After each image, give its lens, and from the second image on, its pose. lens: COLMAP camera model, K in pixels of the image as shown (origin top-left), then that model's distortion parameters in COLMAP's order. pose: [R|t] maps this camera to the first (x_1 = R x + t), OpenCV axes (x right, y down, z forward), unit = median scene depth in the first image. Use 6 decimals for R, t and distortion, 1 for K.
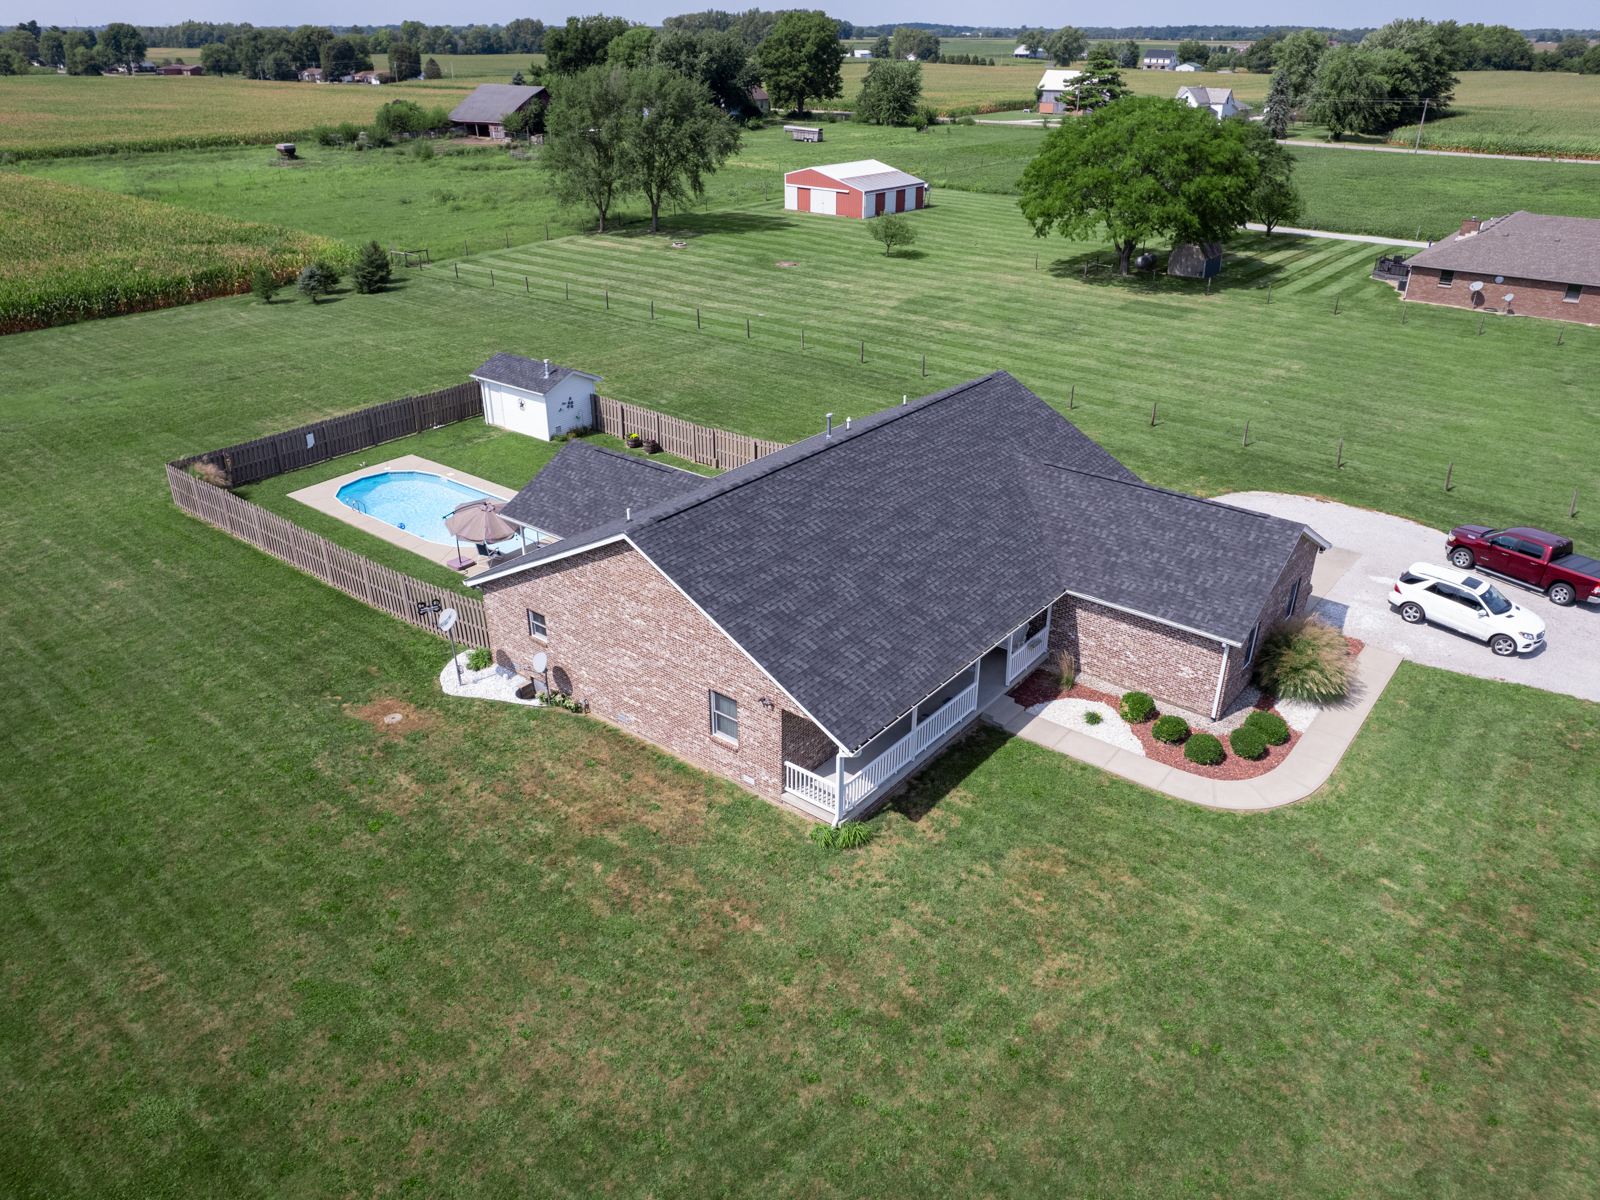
lens RADIAL K [[1150.6, 0, 800.0], [0, 1150.6, 600.0], [0, 0, 1]] dist [-0.078592, 0.071438]
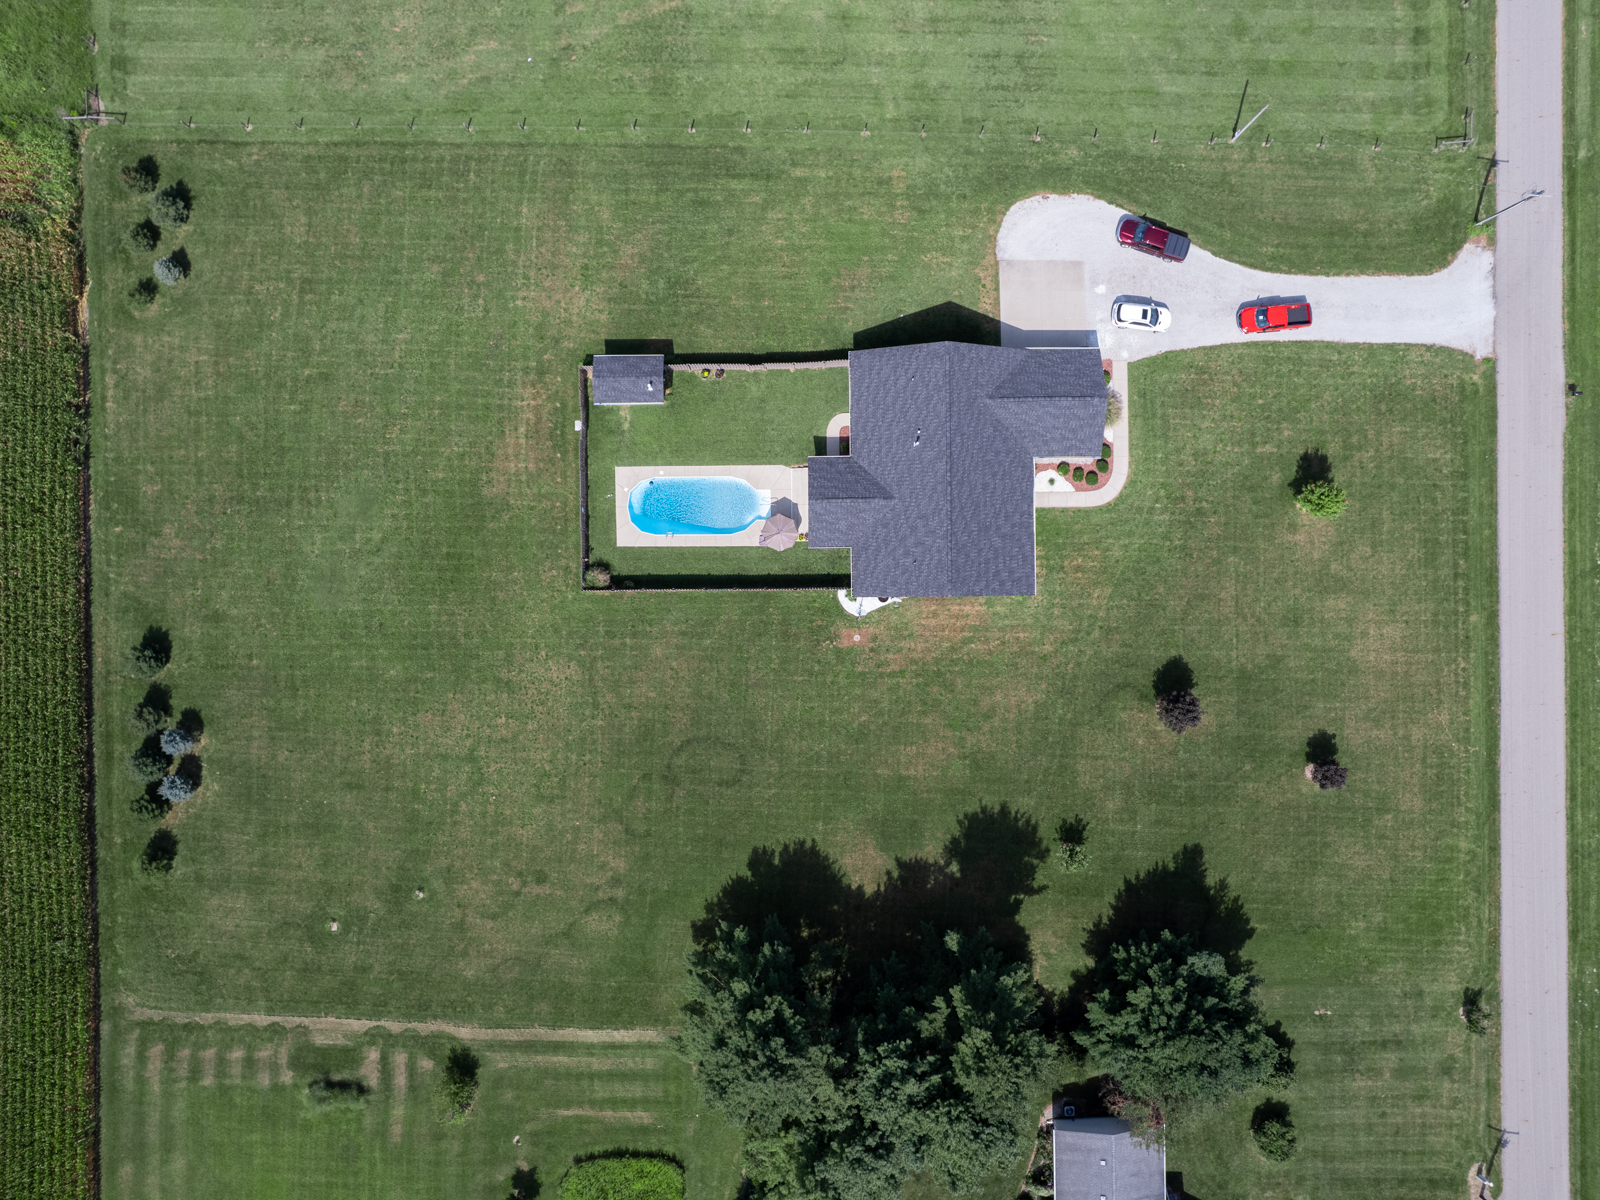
lens RADIAL K [[1150.6, 0, 800.0], [0, 1150.6, 600.0], [0, 0, 1]] dist [-0.078592, 0.071438]
pose [[0.778077, -0.627923, -0.017575, -0.140389], [0.289723, 0.333898, 0.896980, -0.980373], [-0.557366, -0.703011, 0.441722, -0.040405]]
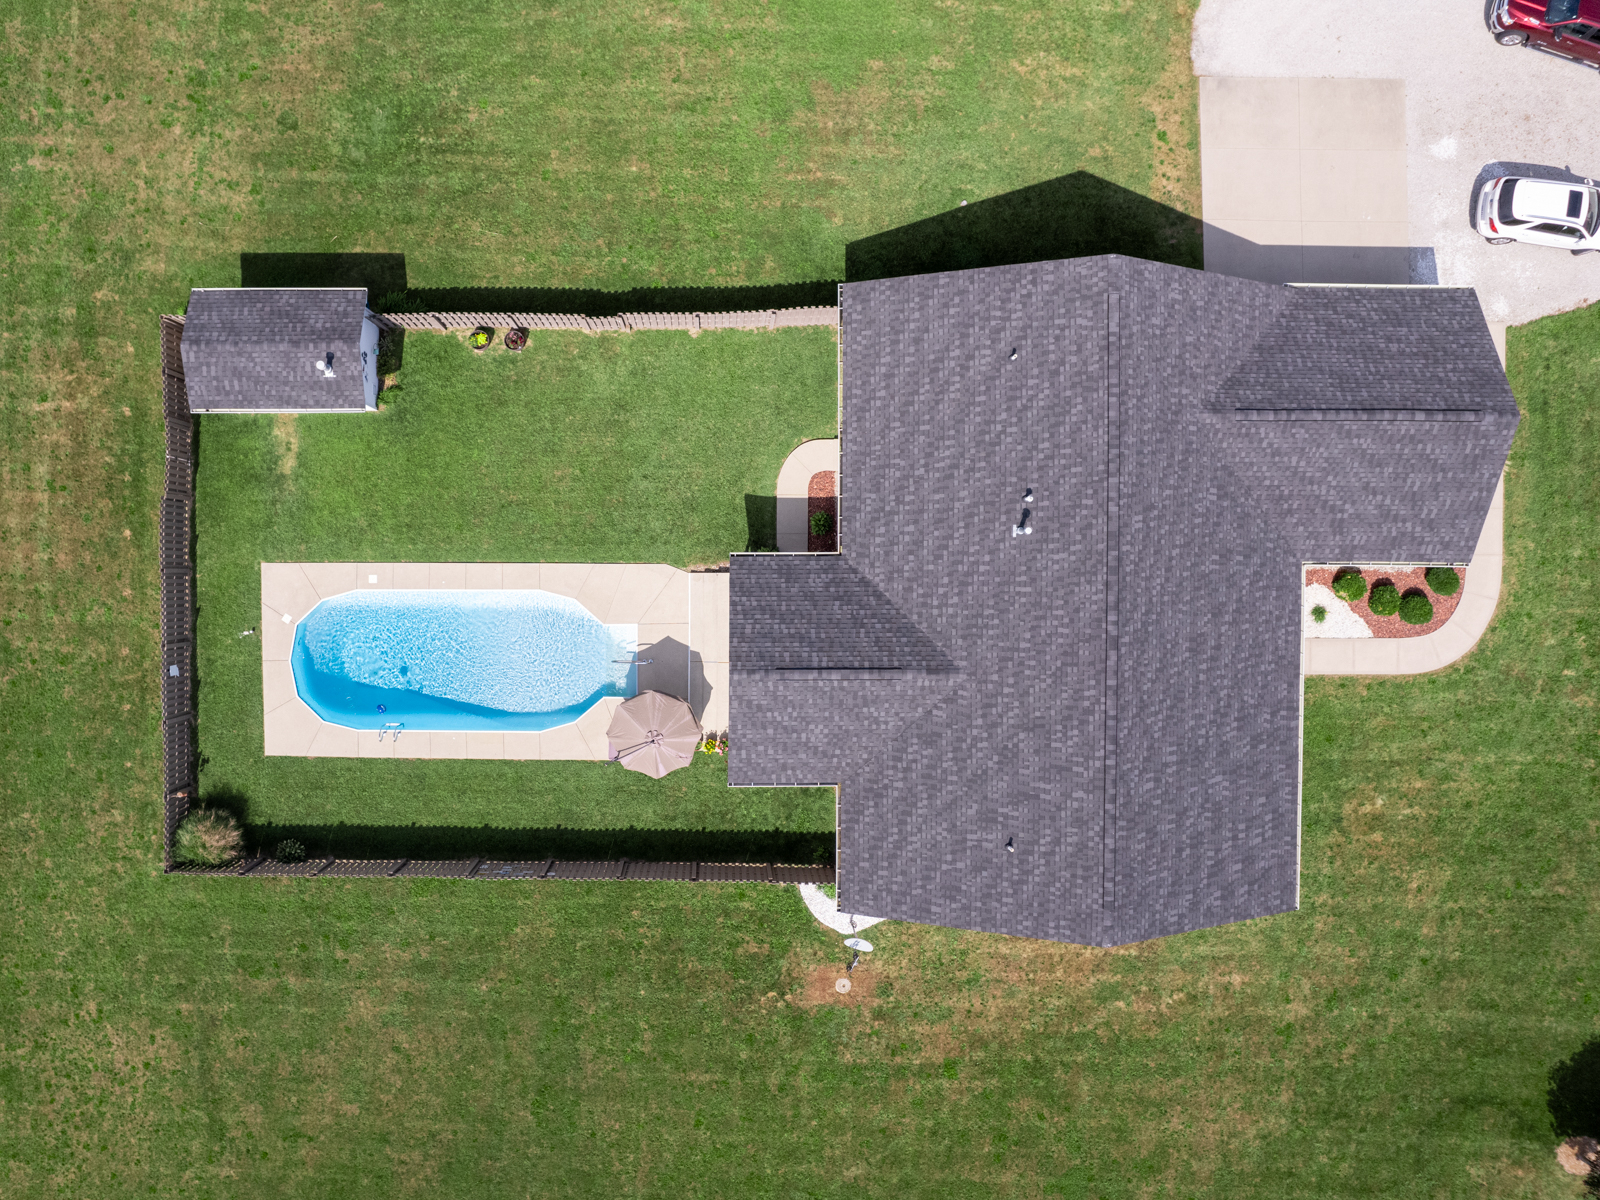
lens RADIAL K [[1170.2, 0, 723.0], [0, 1170.2, 600.3], [0, 0, 1]] dist [-0.096292, 0.087652]
pose [[0.786224, -0.617765, -0.014779, -0.076119], [0.282020, 0.337438, 0.898109, -0.437732], [-0.549834, -0.710283, 0.439524, 0.325195]]
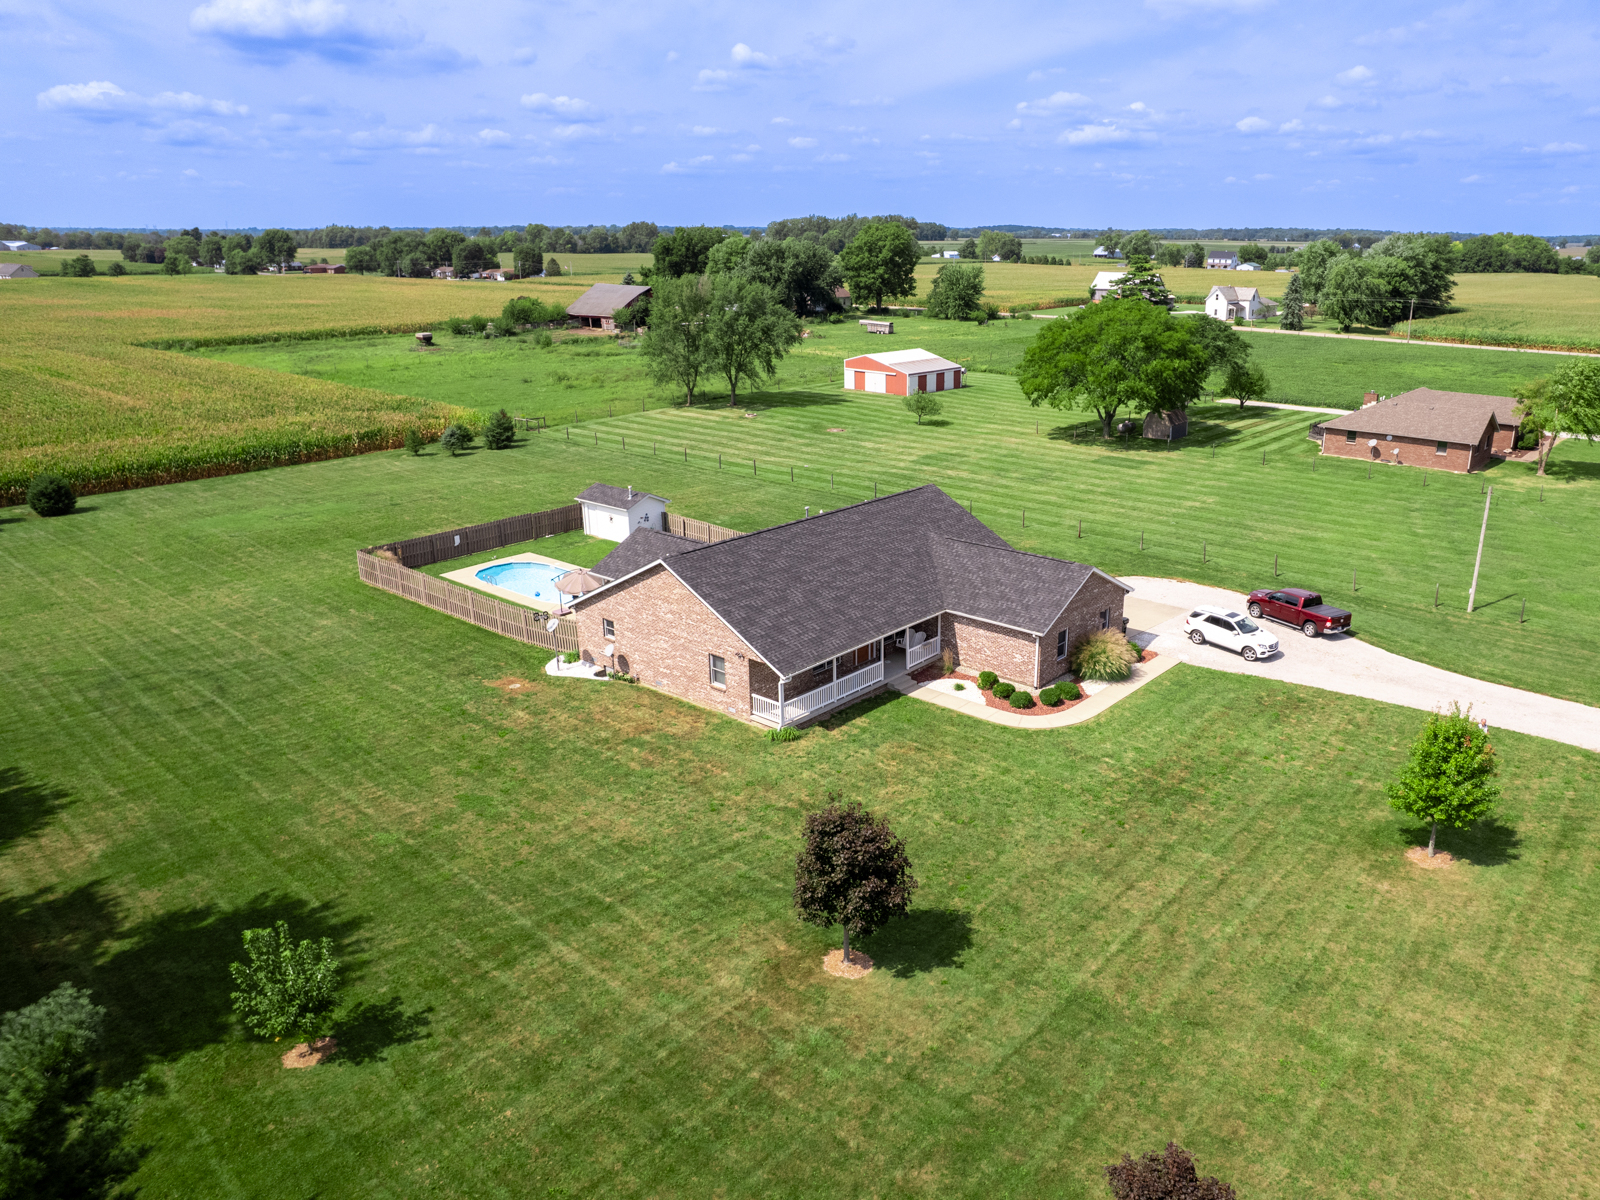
lens RADIAL K [[1150.2, 0, 904.2], [0, 1150.2, 599.5], [0, 0, 1]] dist [-0.048285, 0.002016]
pose [[0.999996, 0.002126, 0.001932, 0.069426], [-0.001805, 0.988143, -0.153528, 0.088747], [-0.002235, 0.153524, 0.988142, -0.226786]]
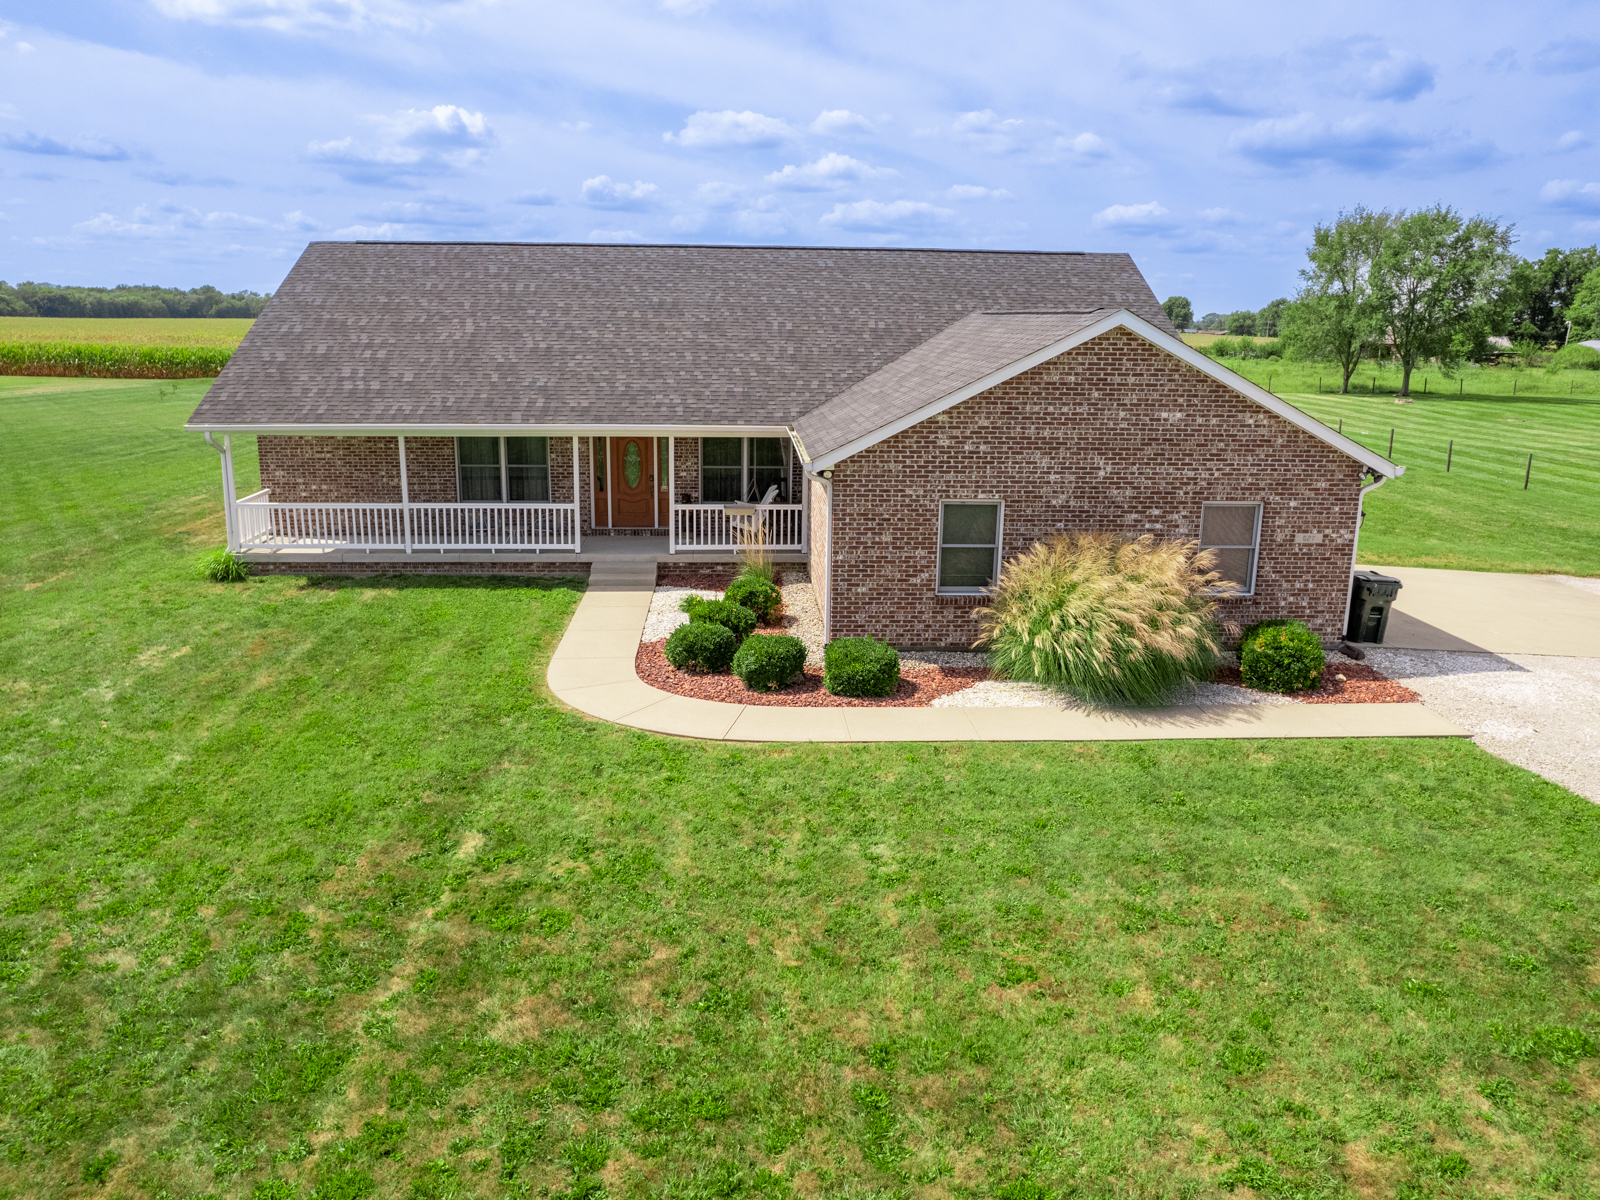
lens RADIAL K [[1150.6, 0, 800.0], [0, 1150.6, 600.0], [0, 0, 1]] dist [-0.078592, 0.071438]
pose [[0.665998, 0.186781, -0.722191, 0.280948], [-0.350335, 0.933049, -0.081760, 0.051515], [0.658568, 0.307461, 0.686845, 0.246110]]
